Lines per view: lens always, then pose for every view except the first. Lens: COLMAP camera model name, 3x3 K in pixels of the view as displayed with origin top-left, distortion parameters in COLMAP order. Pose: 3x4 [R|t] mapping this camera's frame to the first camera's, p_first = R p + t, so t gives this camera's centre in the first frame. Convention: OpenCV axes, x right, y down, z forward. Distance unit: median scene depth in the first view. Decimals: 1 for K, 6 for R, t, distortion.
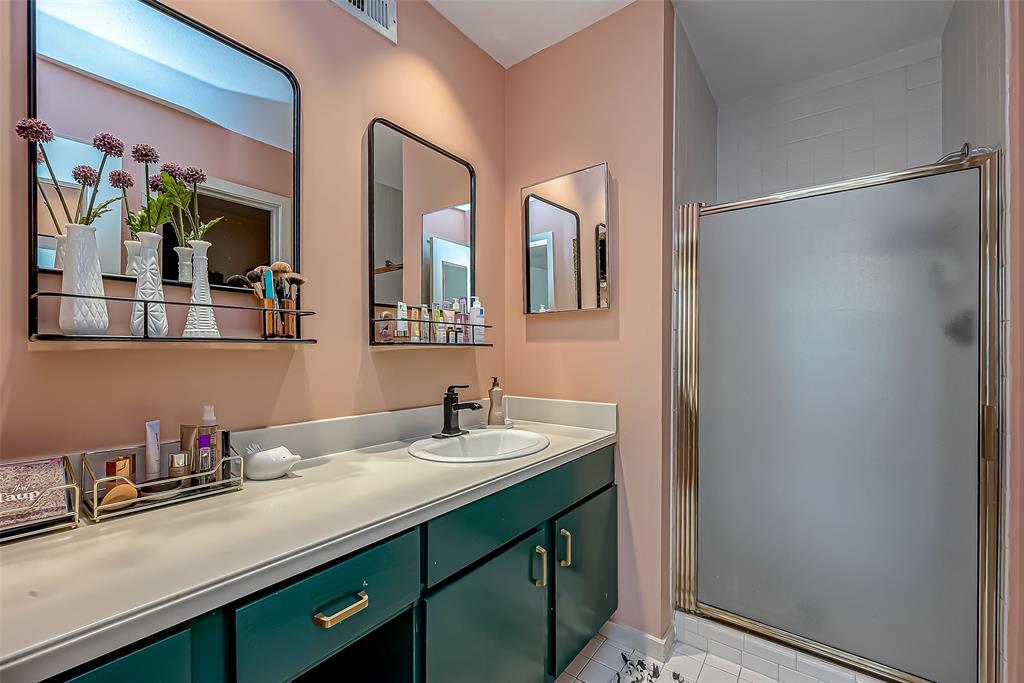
lens RADIAL K [[435.8, 0, 510.6], [0, 435.8, 352.4], [0, 0, 1]] dist [-0.000297, -0.000413]
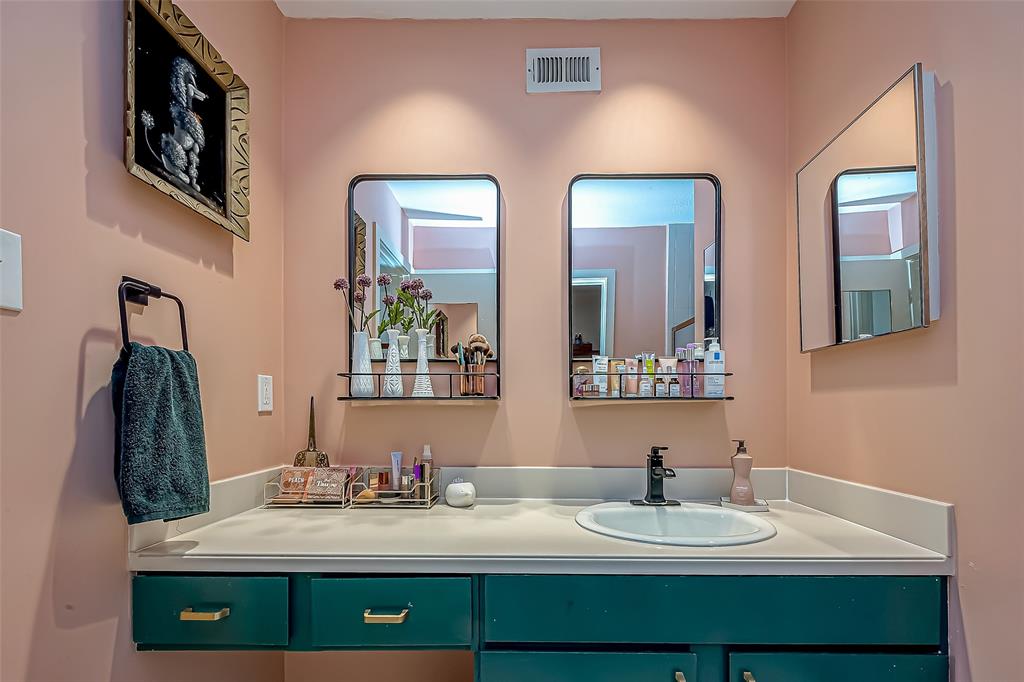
lens RADIAL K [[417.8, 0, 514.6], [0, 417.8, 409.6], [0, 0, 1]] dist [-0.001336, -0.000244]
pose [[0.581854, 0.000783, -0.813293, 0.405179], [-0.001749, 0.999998, -0.000288, 0.005194], [0.813291, 0.001590, 0.581854, 0.319330]]
